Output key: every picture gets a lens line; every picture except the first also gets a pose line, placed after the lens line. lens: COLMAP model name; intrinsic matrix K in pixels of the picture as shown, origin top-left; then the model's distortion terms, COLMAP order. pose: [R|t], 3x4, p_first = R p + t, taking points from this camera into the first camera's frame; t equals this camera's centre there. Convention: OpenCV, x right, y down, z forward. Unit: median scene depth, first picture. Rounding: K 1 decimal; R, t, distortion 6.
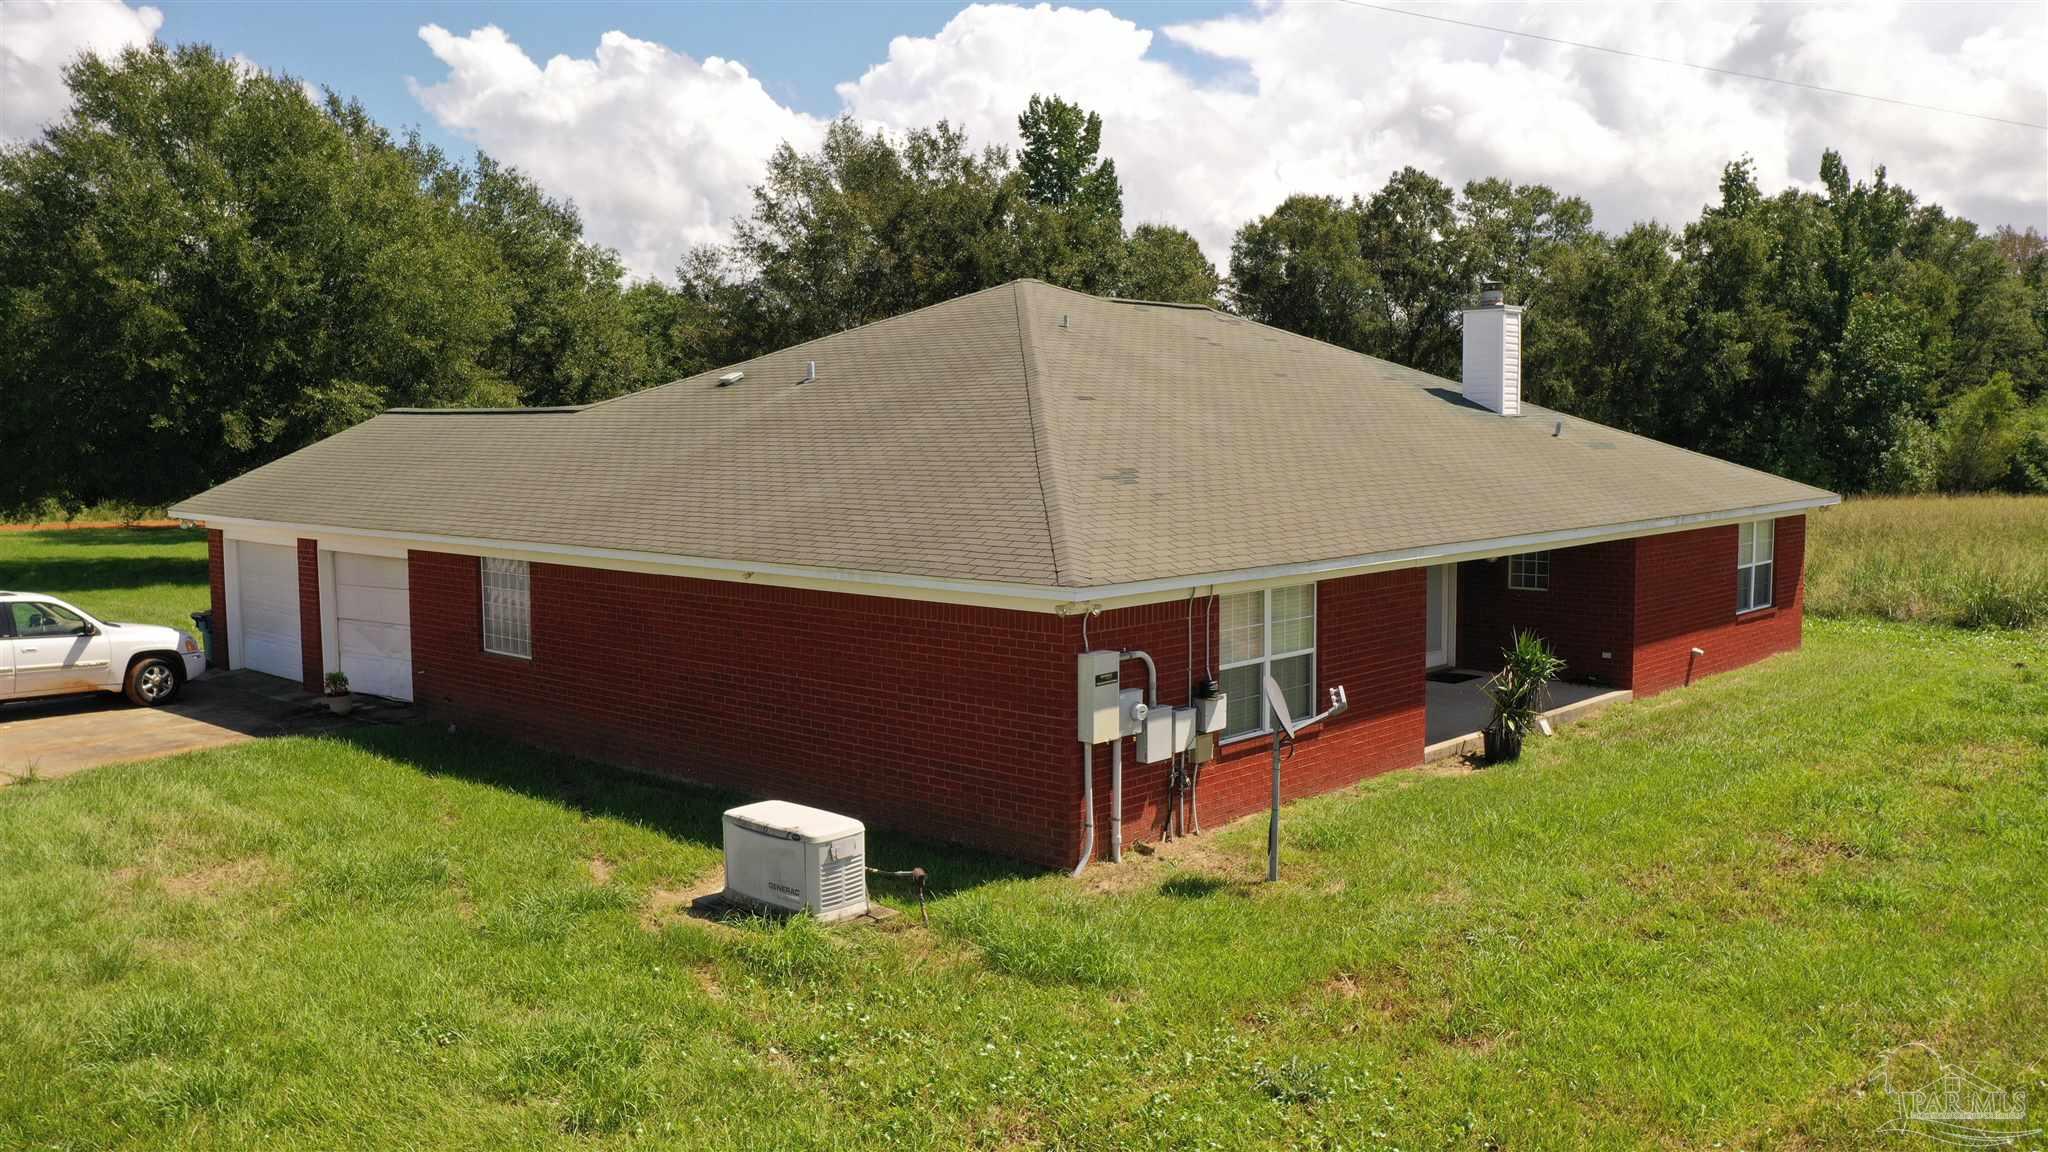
lens RADIAL K [[1626.9, 0, 1031.6], [0, 1626.9, 576.4], [0, 0, 1]] dist [0.005529, 0.013748]
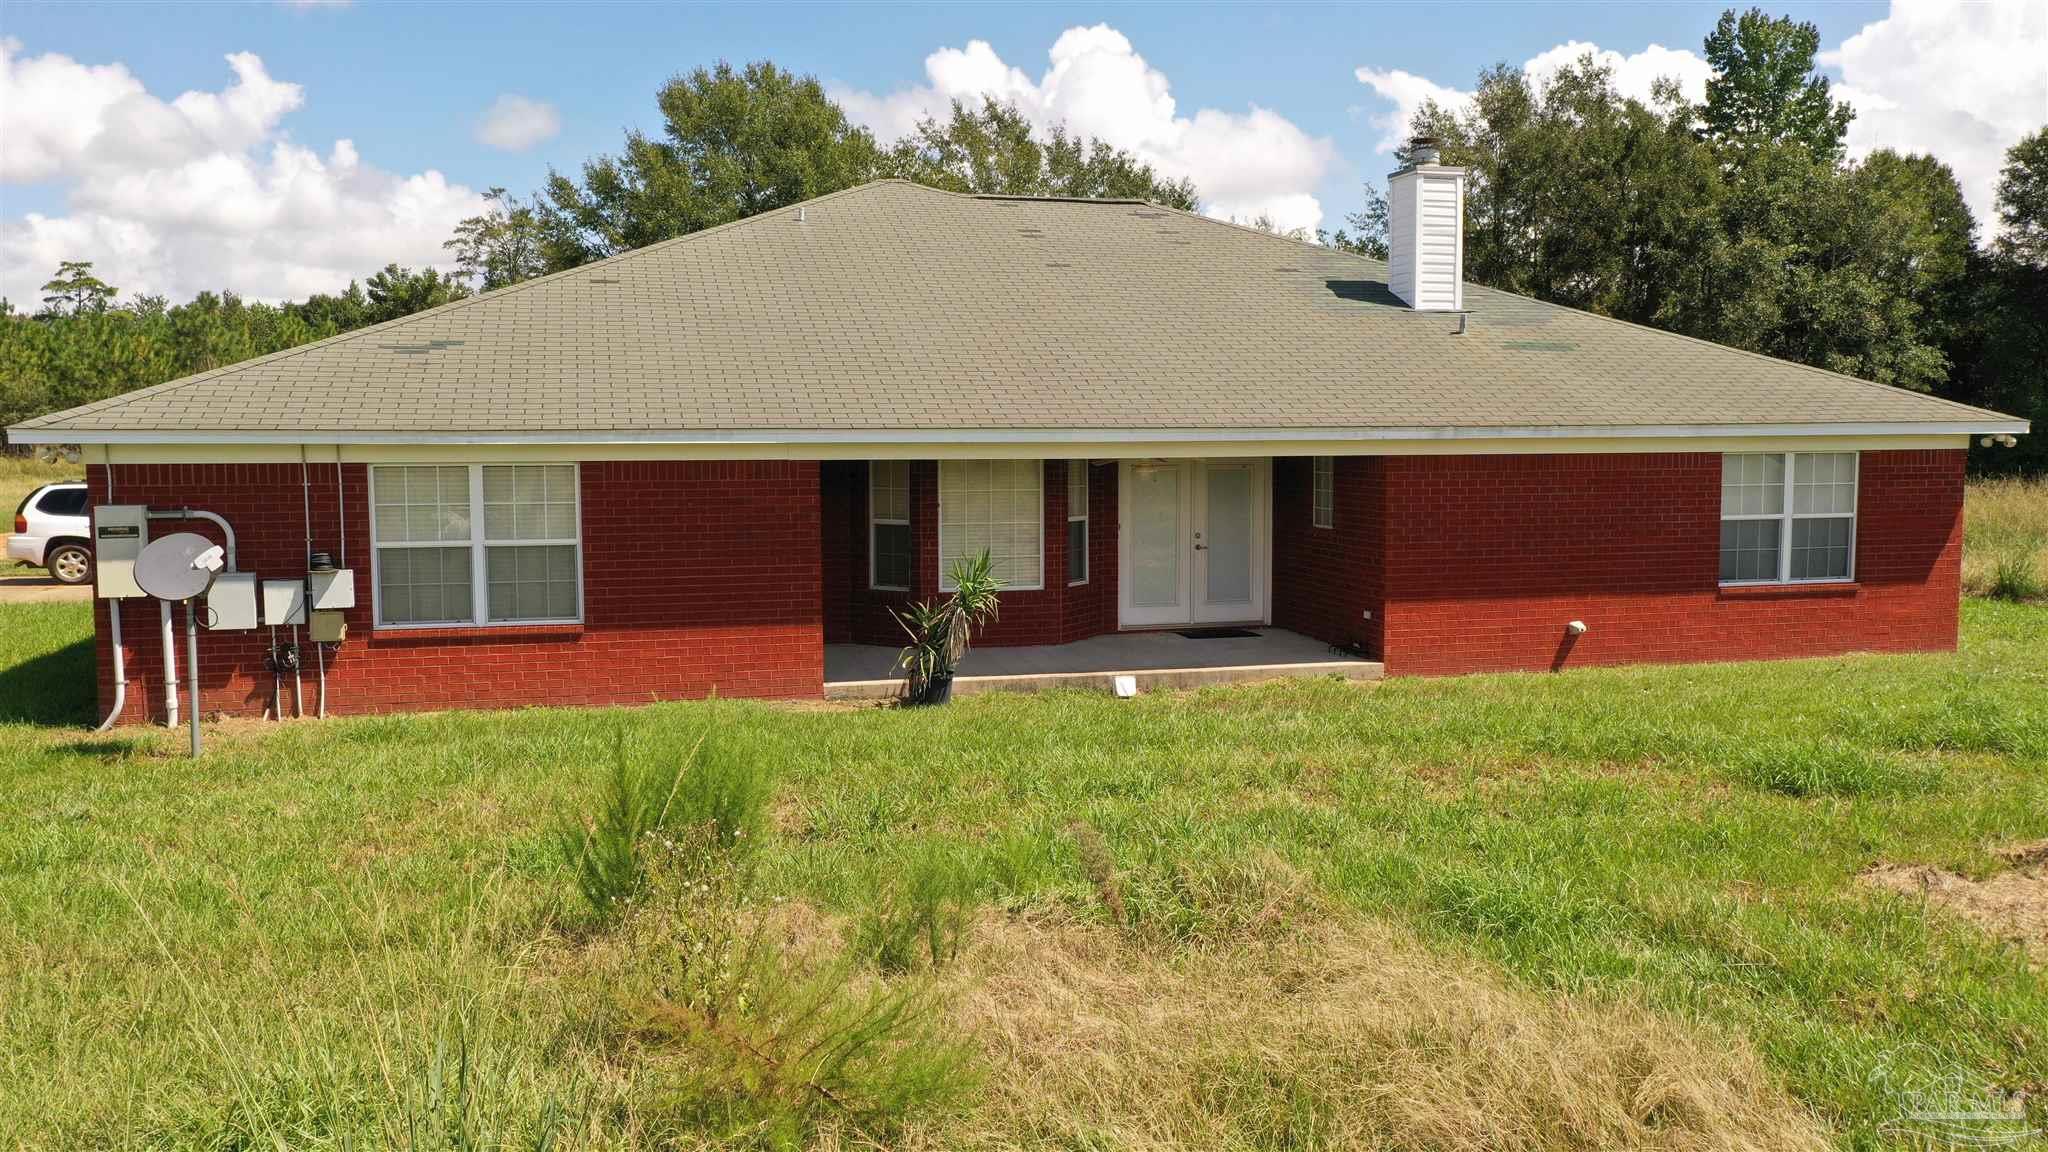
lens RADIAL K [[1696.2, 0, 1024.0], [0, 1696.2, 576.0], [0, 0, 1]] dist [-0.008596, 0.003525]
pose [[0.840120, 0.043201, -0.540677, 0.642806], [-0.049064, 0.998789, 0.003568, 0.035895], [0.540177, 0.023530, 0.841222, 0.264682]]
